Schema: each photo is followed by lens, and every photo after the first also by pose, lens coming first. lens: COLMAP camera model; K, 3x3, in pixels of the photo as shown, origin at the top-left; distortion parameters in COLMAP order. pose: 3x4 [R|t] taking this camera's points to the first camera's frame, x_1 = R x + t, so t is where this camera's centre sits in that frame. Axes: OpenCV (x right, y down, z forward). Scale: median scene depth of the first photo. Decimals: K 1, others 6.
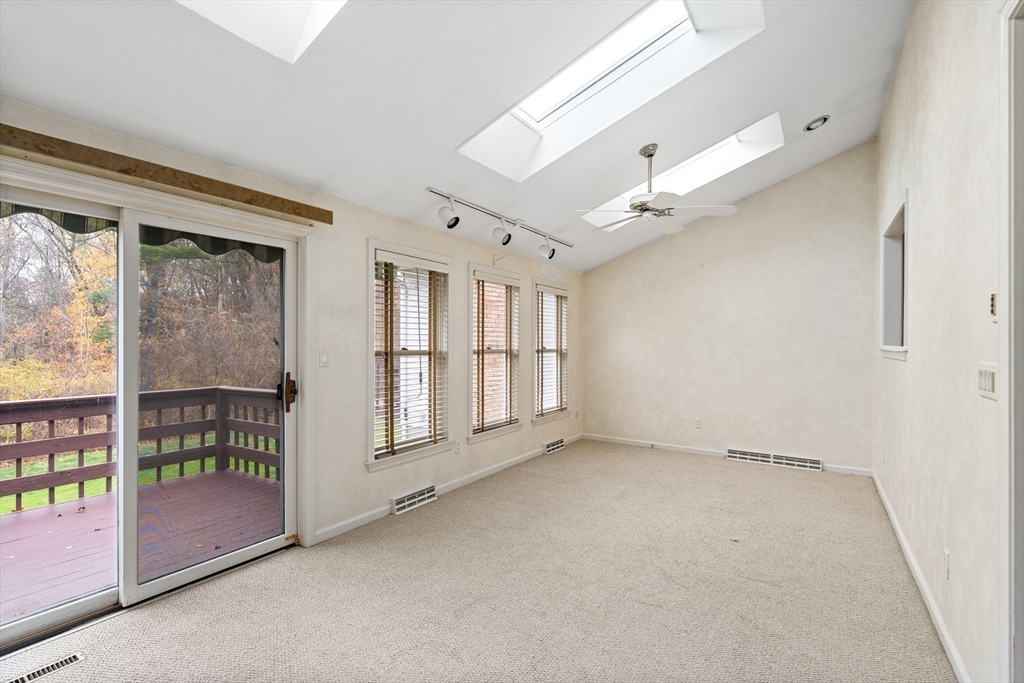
lens RADIAL K [[483.8, 0, 518.2], [0, 483.8, 343.7], [0, 0, 1]] dist [0.000872, 0.000336]
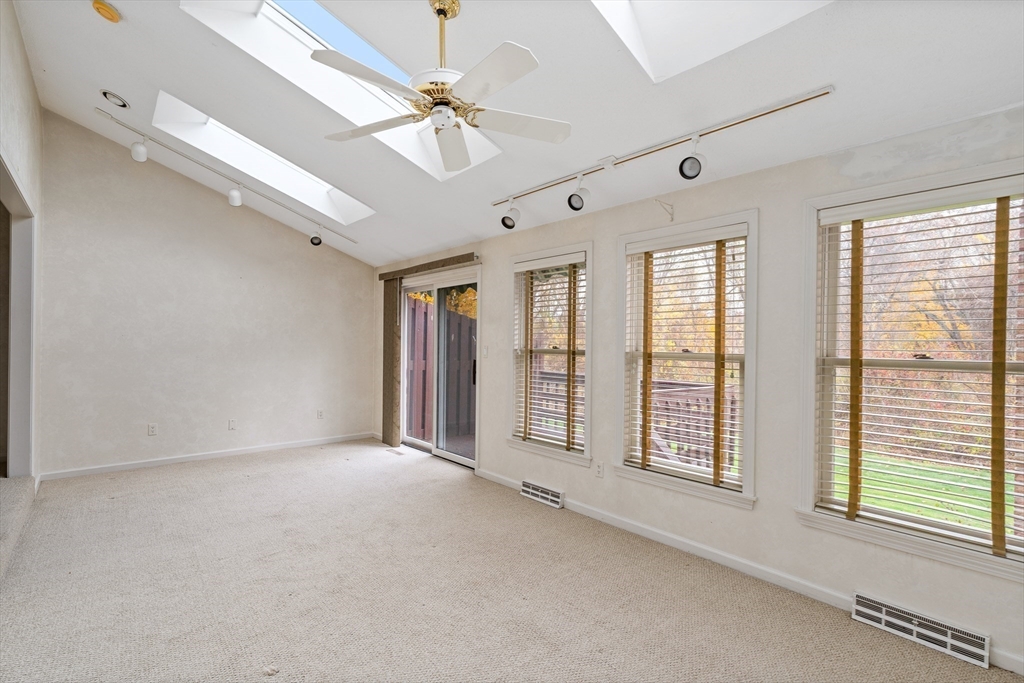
lens RADIAL K [[483.8, 0, 518.2], [0, 483.8, 343.7], [0, 0, 1]] dist [0.000872, 0.000336]
pose [[-0.297470, -0.003330, -0.954725, 0.640163], [-0.011921, 0.999929, 0.000227, 0.002369], [0.954657, 0.011449, -0.297489, 1.023612]]
